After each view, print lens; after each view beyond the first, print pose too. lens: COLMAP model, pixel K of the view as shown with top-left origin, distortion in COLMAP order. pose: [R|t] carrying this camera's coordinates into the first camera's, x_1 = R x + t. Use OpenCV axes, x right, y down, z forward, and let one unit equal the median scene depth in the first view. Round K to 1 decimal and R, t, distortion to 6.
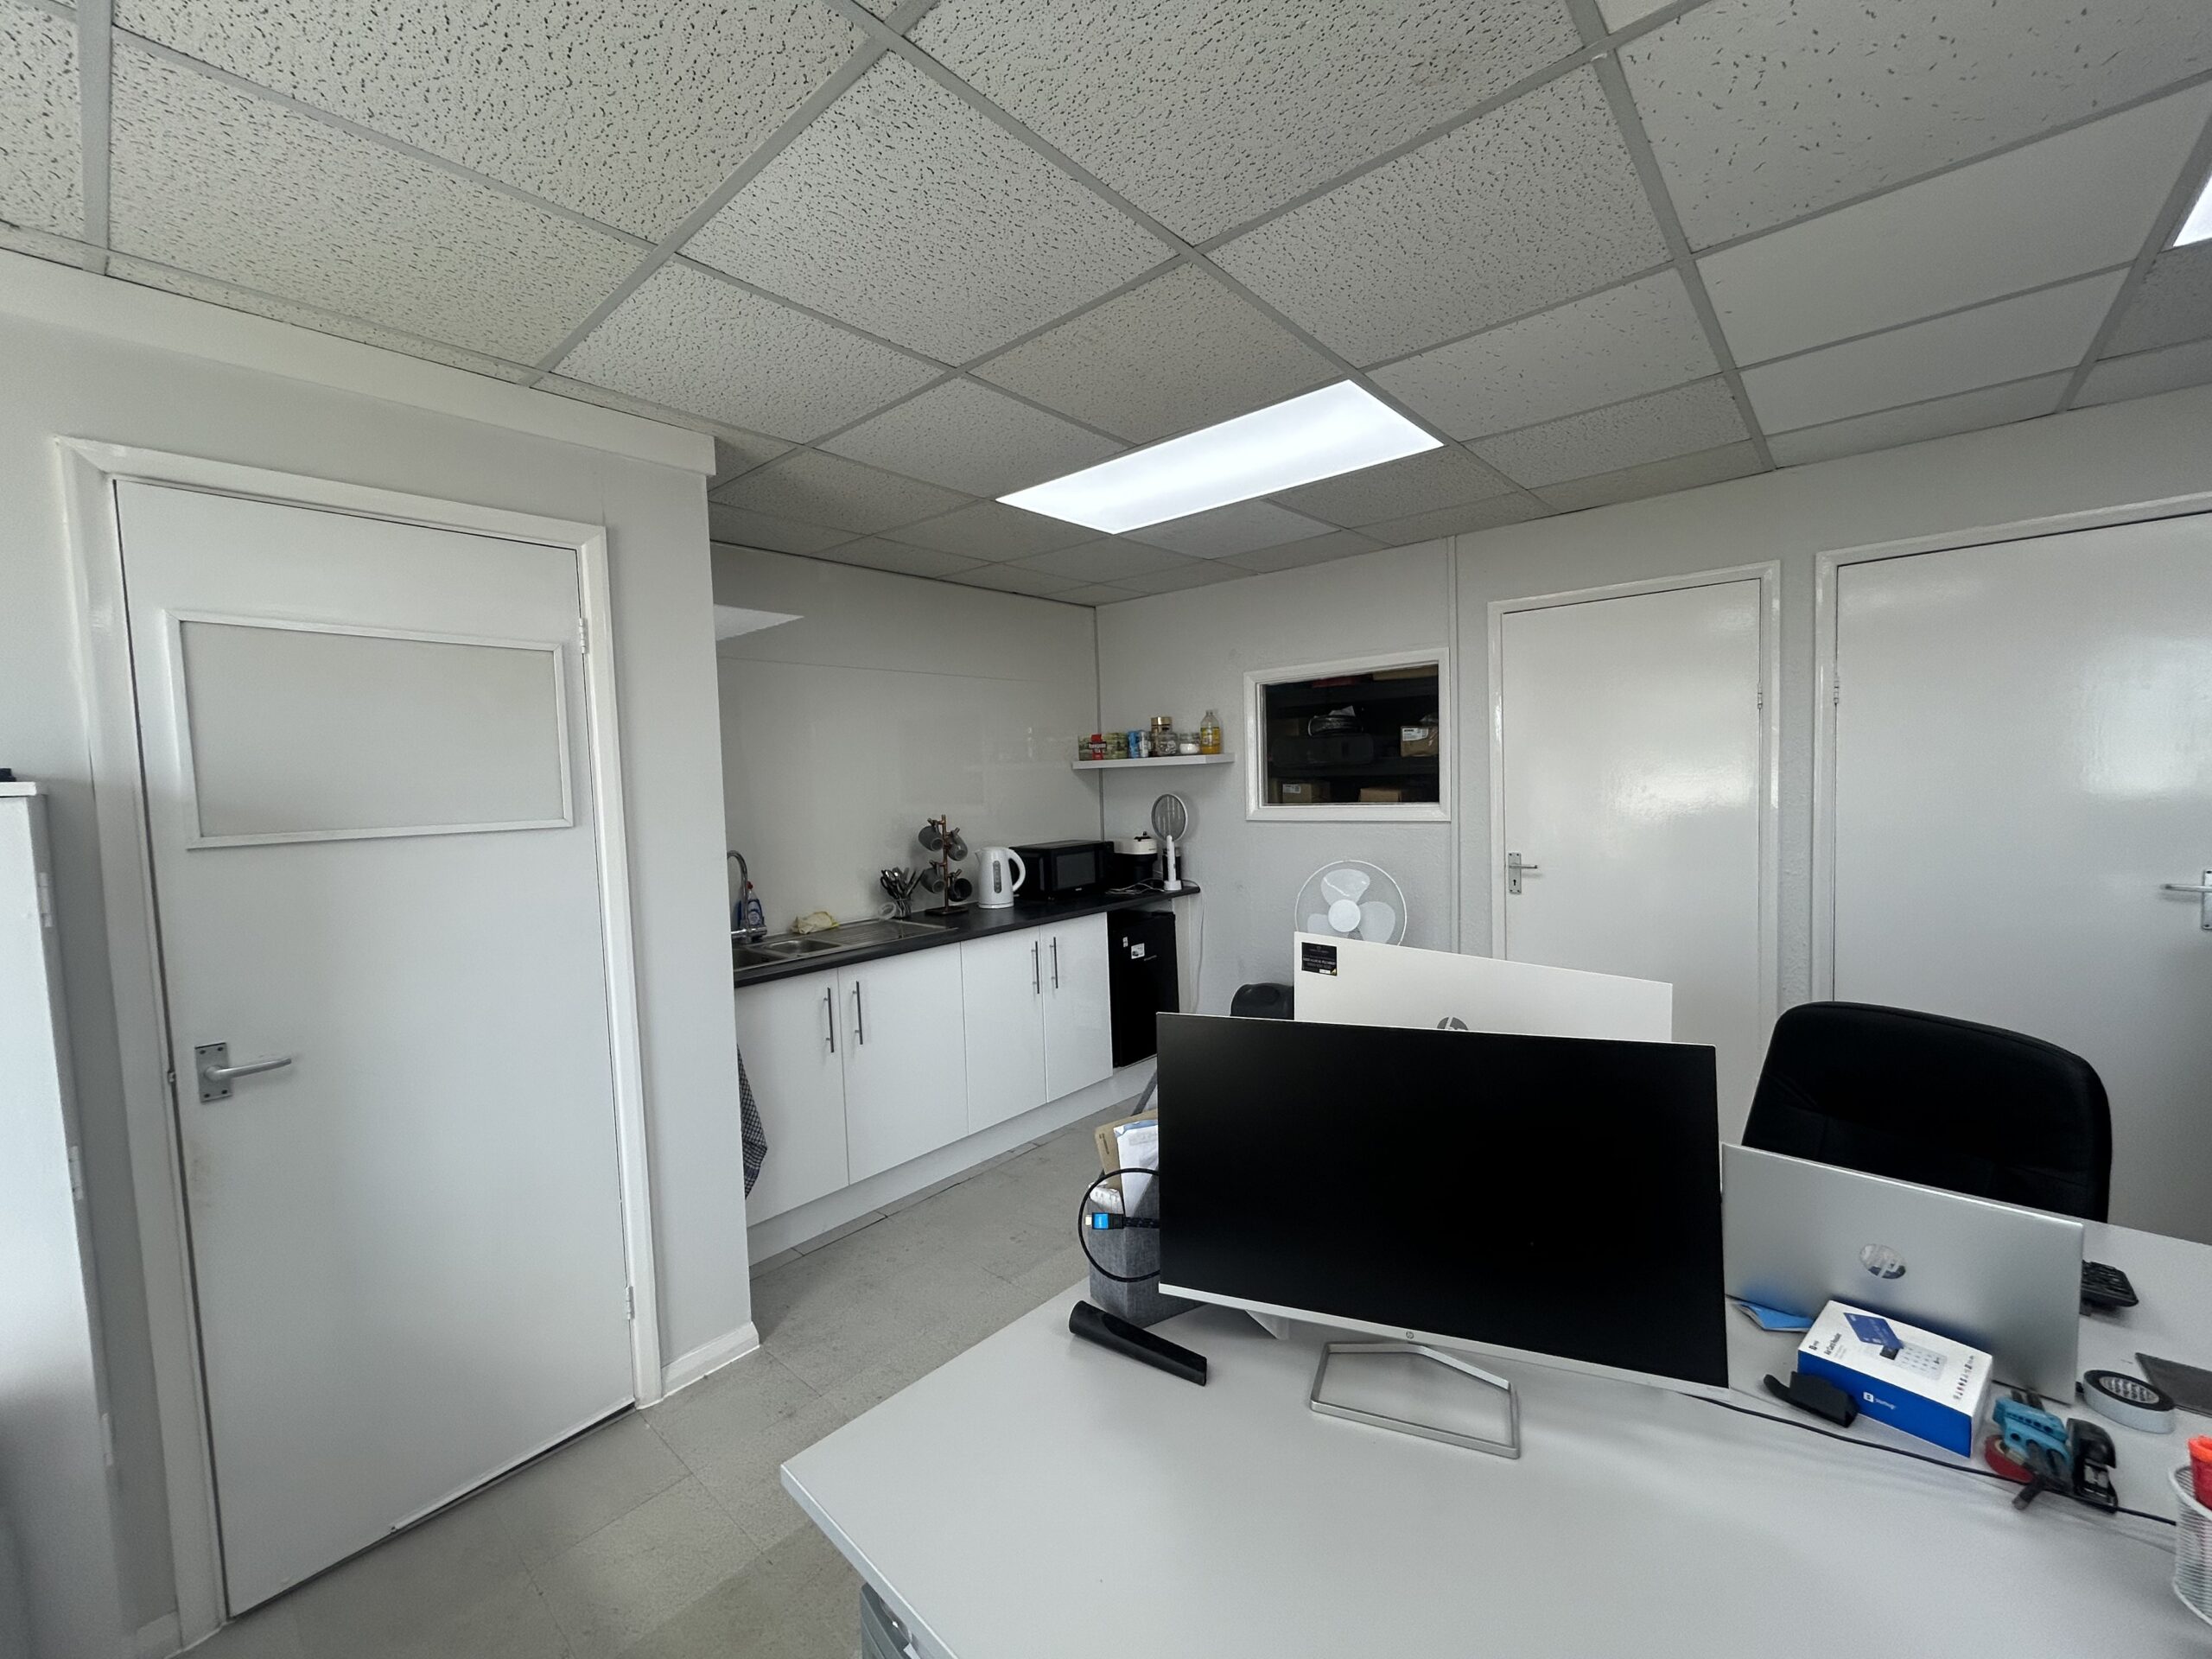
lens RADIAL K [[895.0, 0, 1099.3], [0, 895.0, 831.5], [0, 0, 1]] dist [-0.000615, 0.000788]
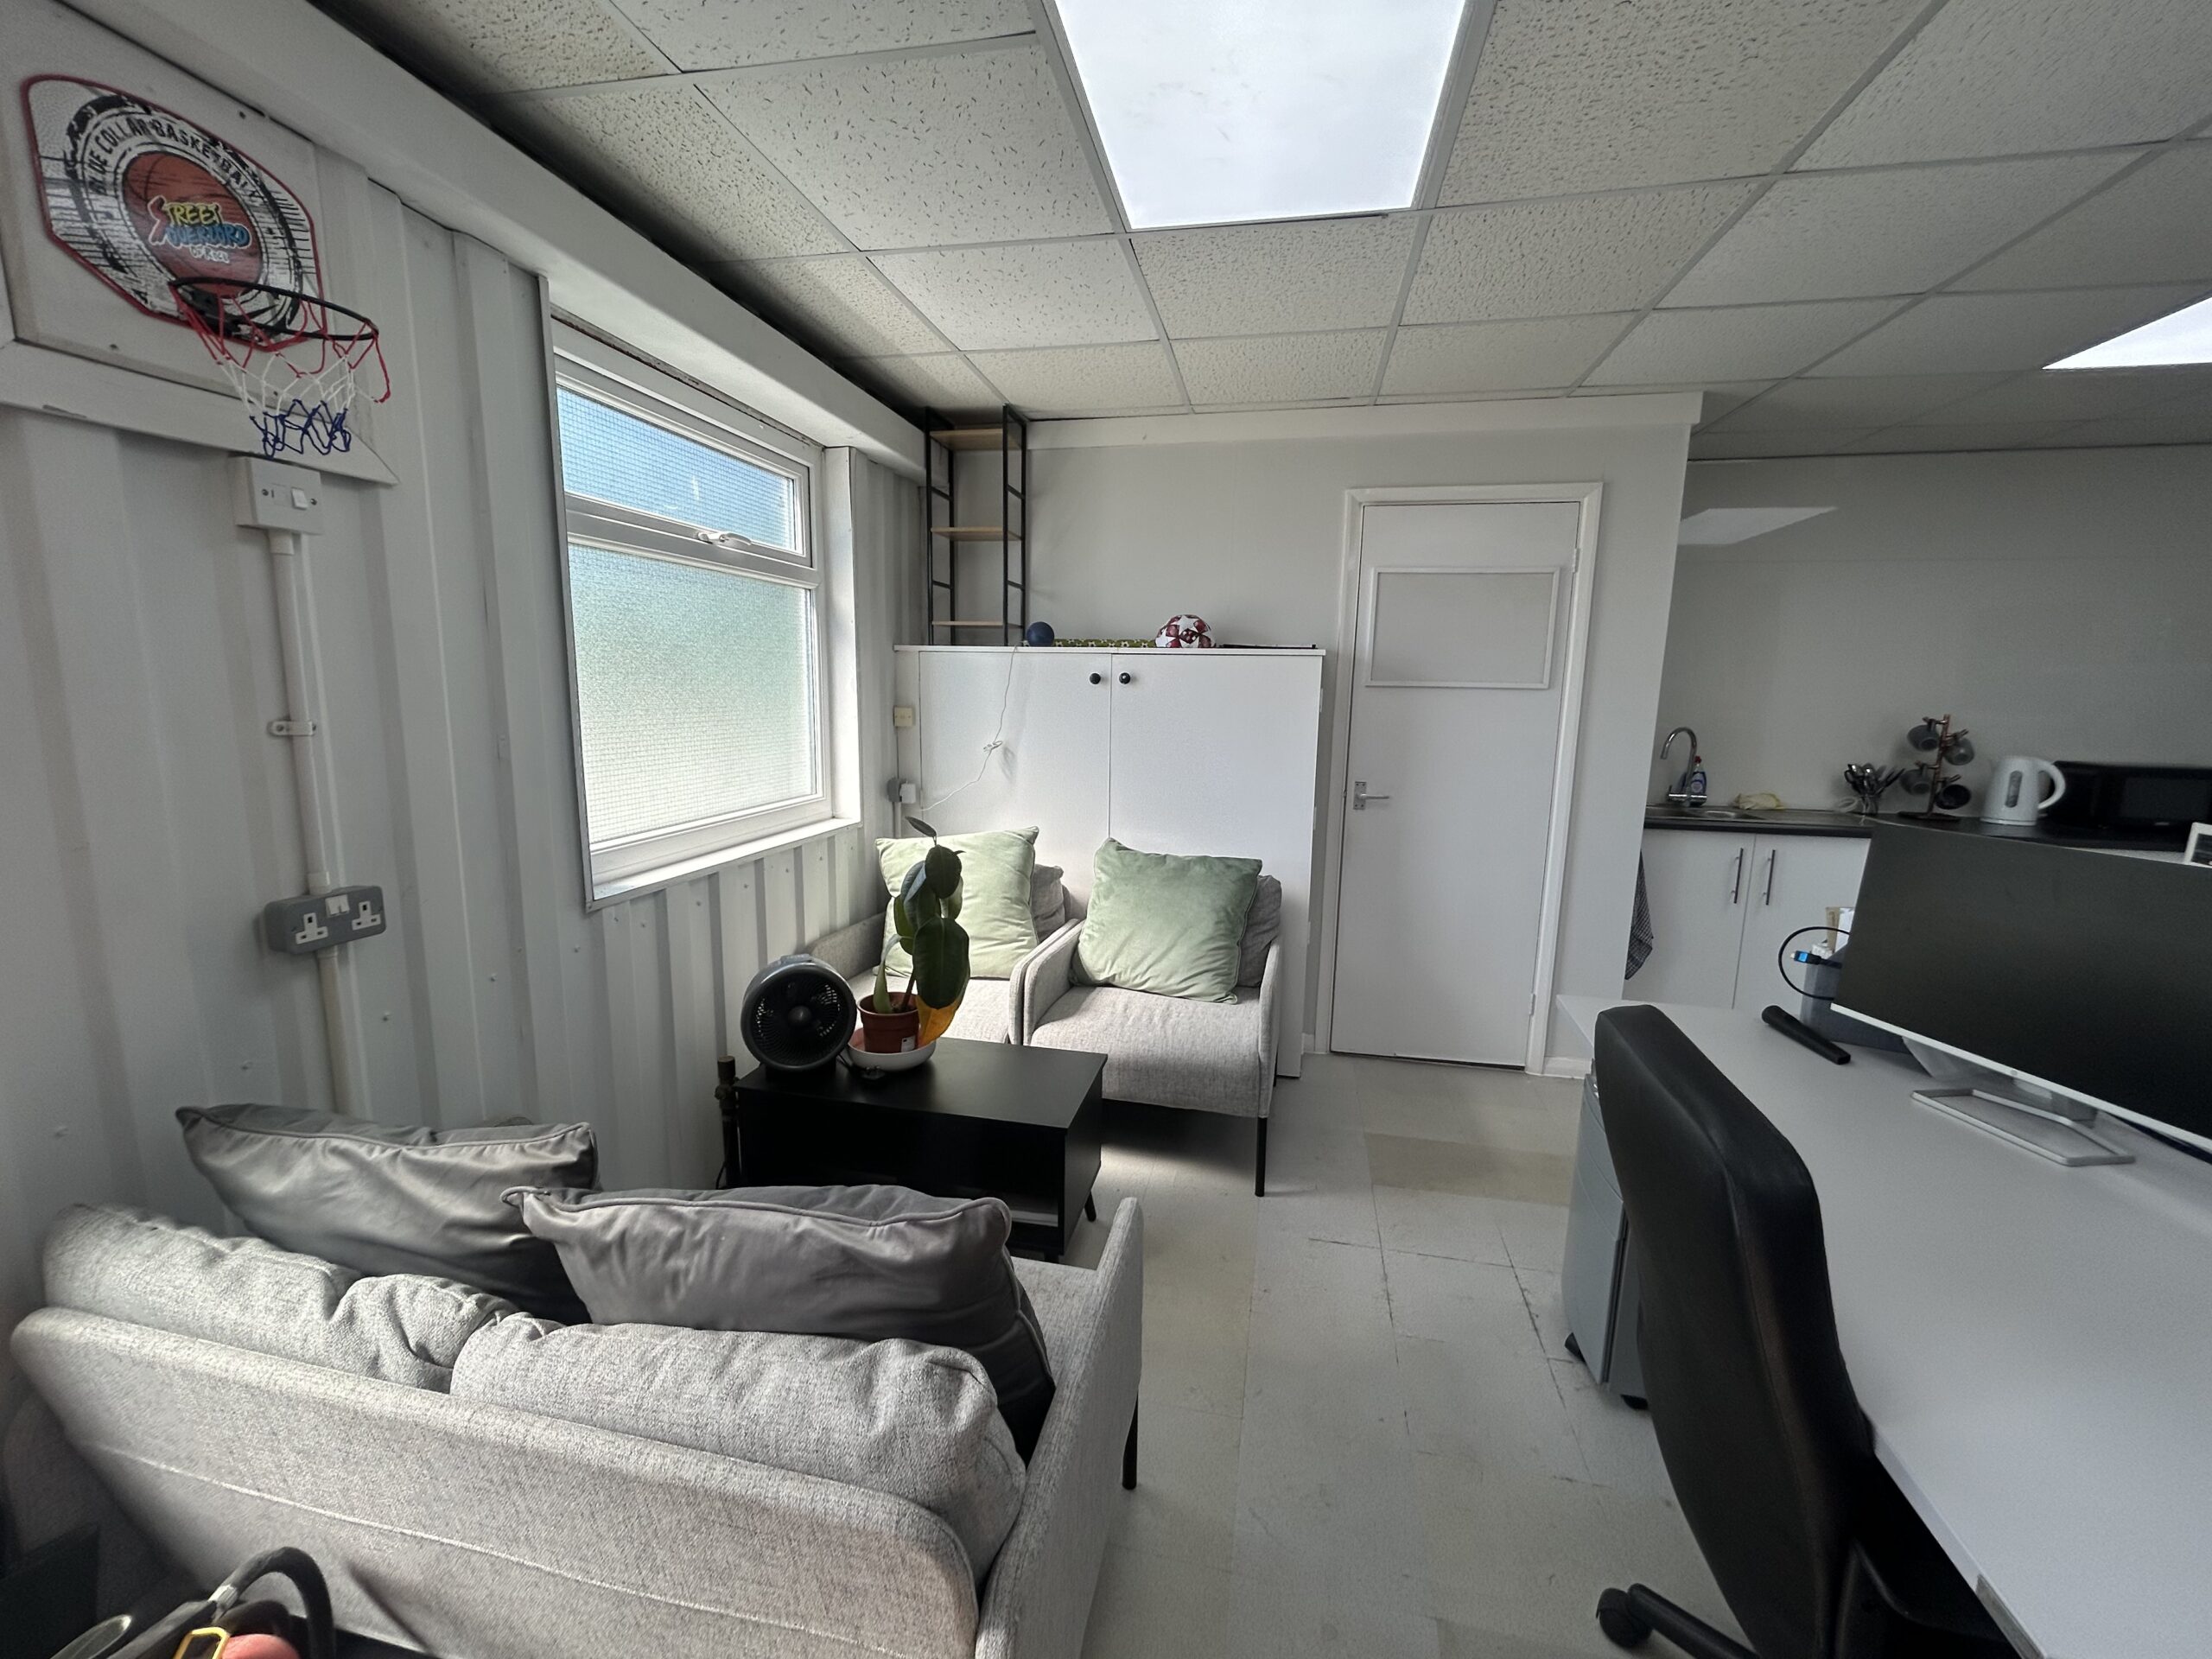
lens RADIAL K [[895.0, 0, 1099.3], [0, 895.0, 831.6], [0, 0, 1]] dist [-0.000615, 0.000788]
pose [[0.493596, 0.180735, -0.850704, 0.223594], [-0.088083, 0.983527, 0.157847, 0.035123], [0.865219, -0.002980, 0.501384, -0.255524]]
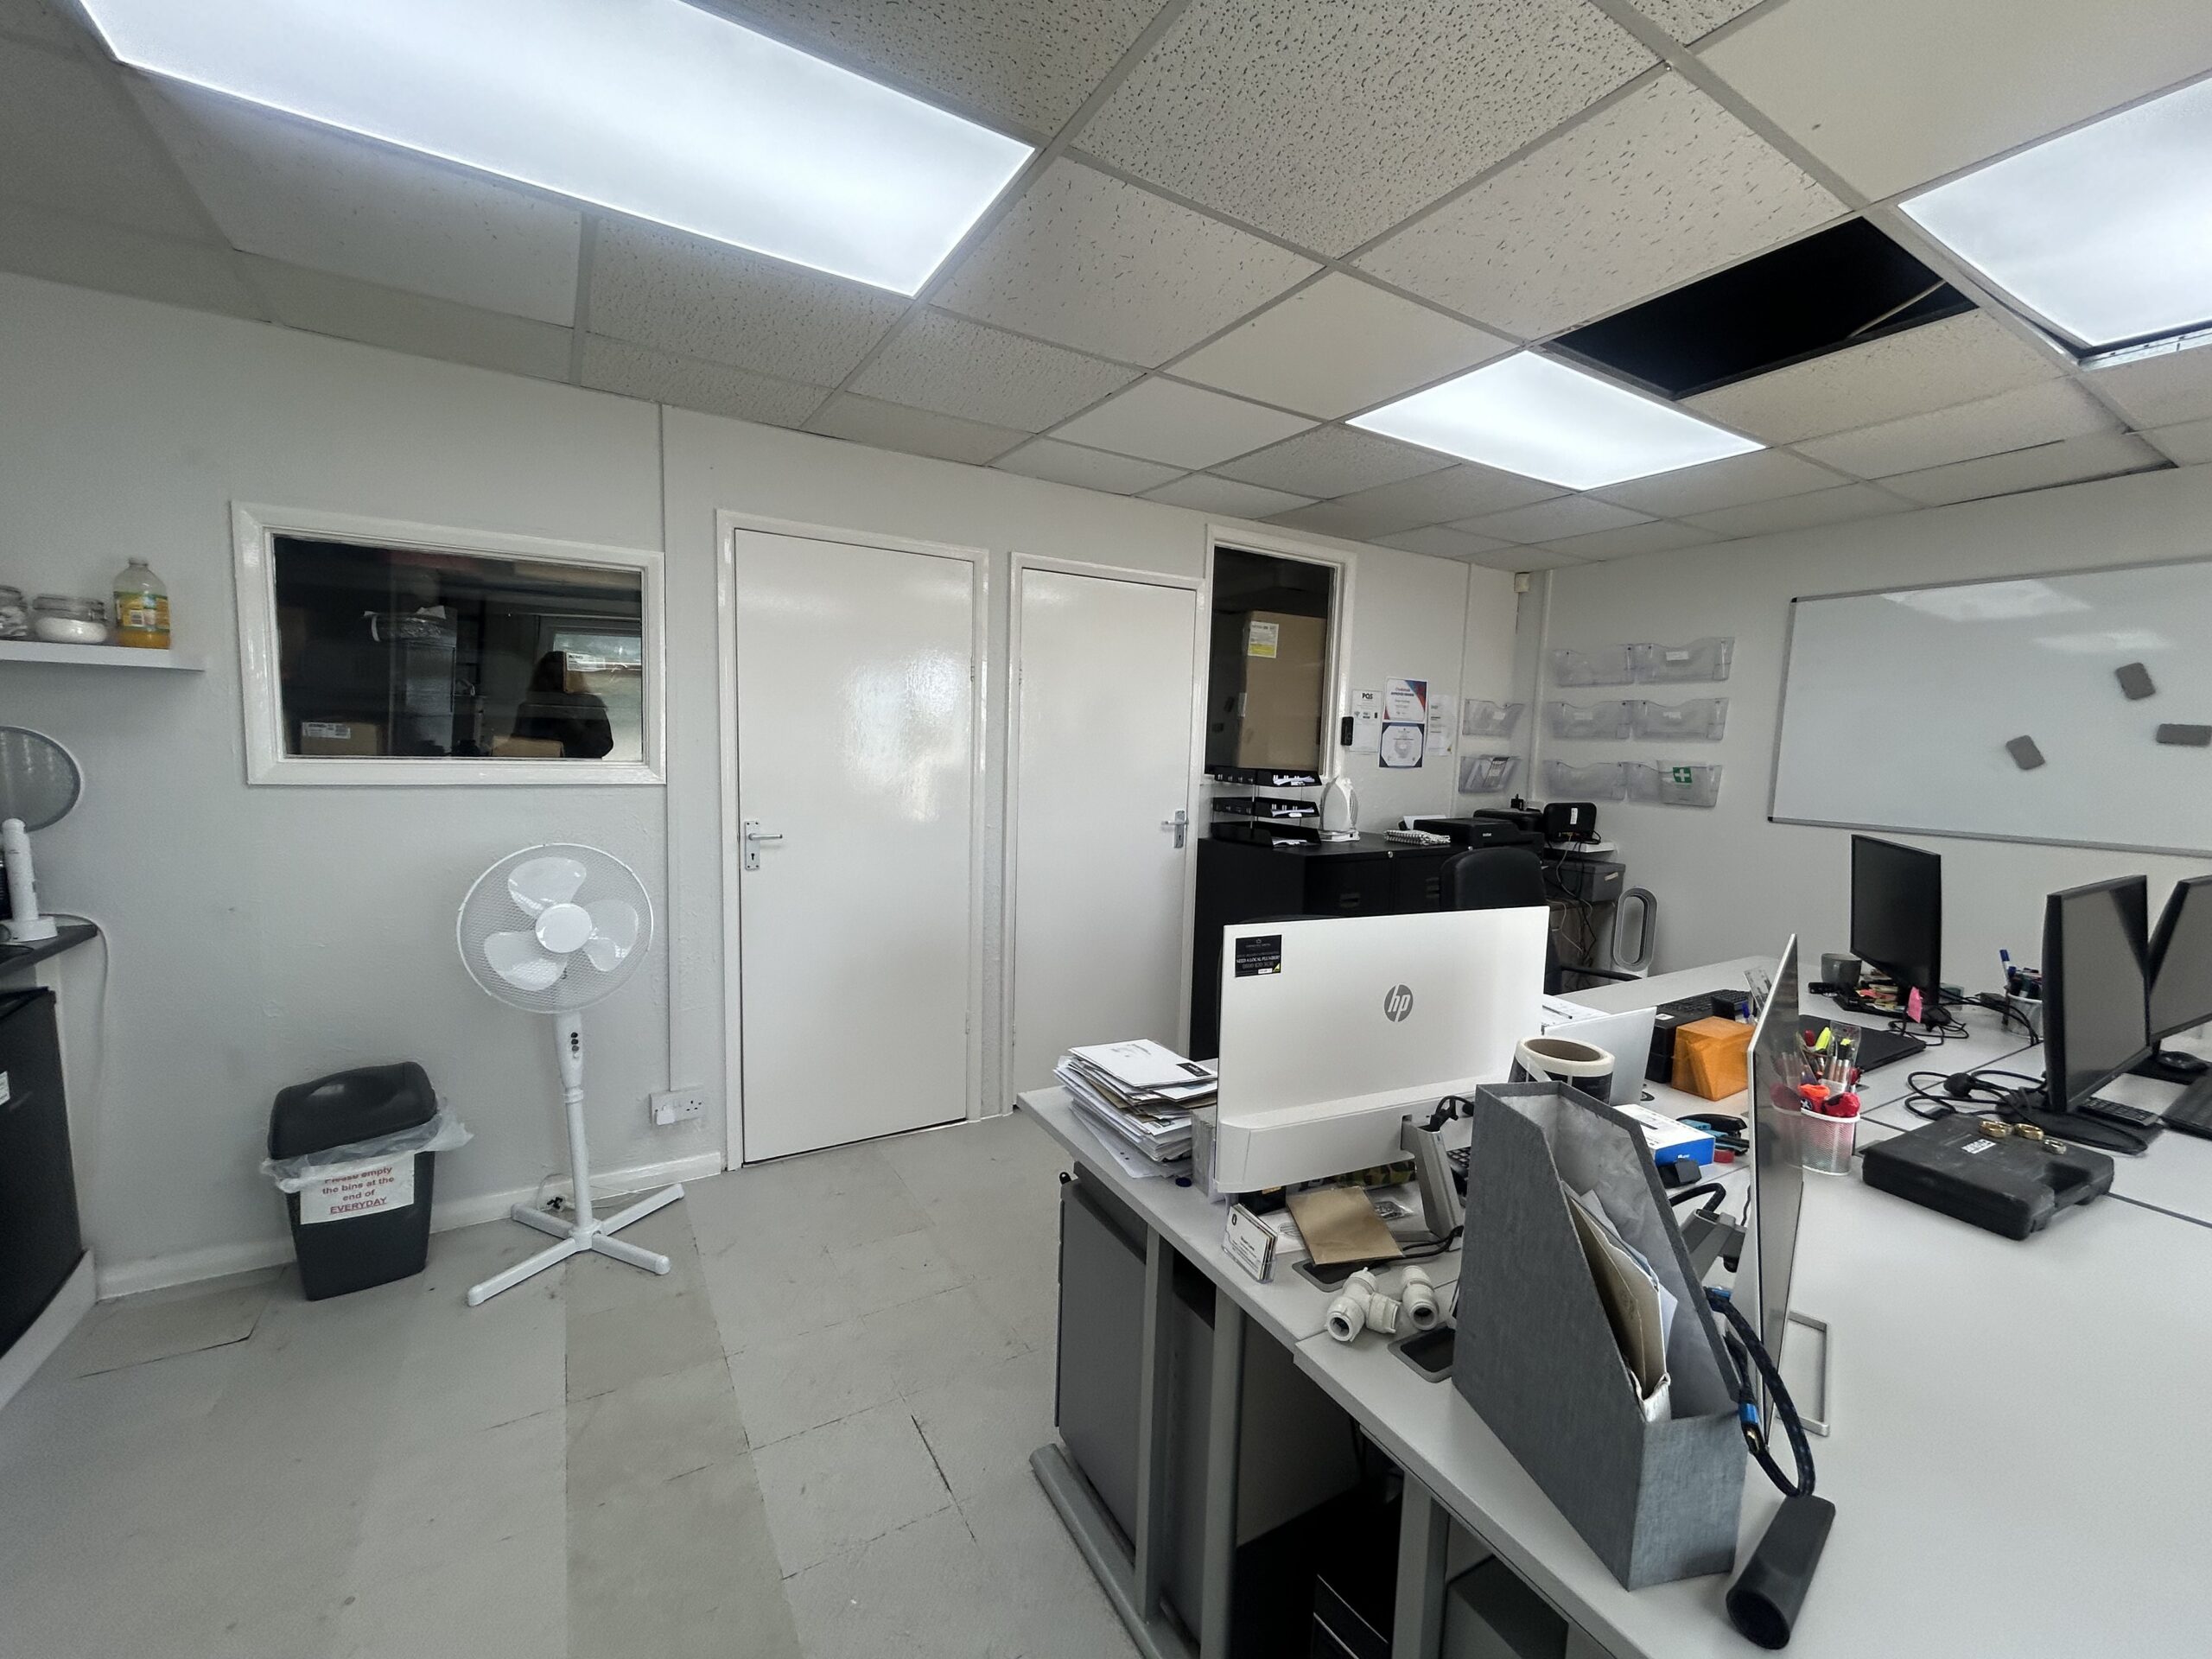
lens RADIAL K [[895.0, 0, 1098.9], [0, 895.0, 830.8], [0, 0, 1]] dist [-0.000615, 0.000788]
pose [[0.293305, -0.050541, 0.954682, -0.233657], [0.020997, 0.998701, 0.046420, 0.000924], [-0.955788, 0.006430, 0.293986, 0.428945]]
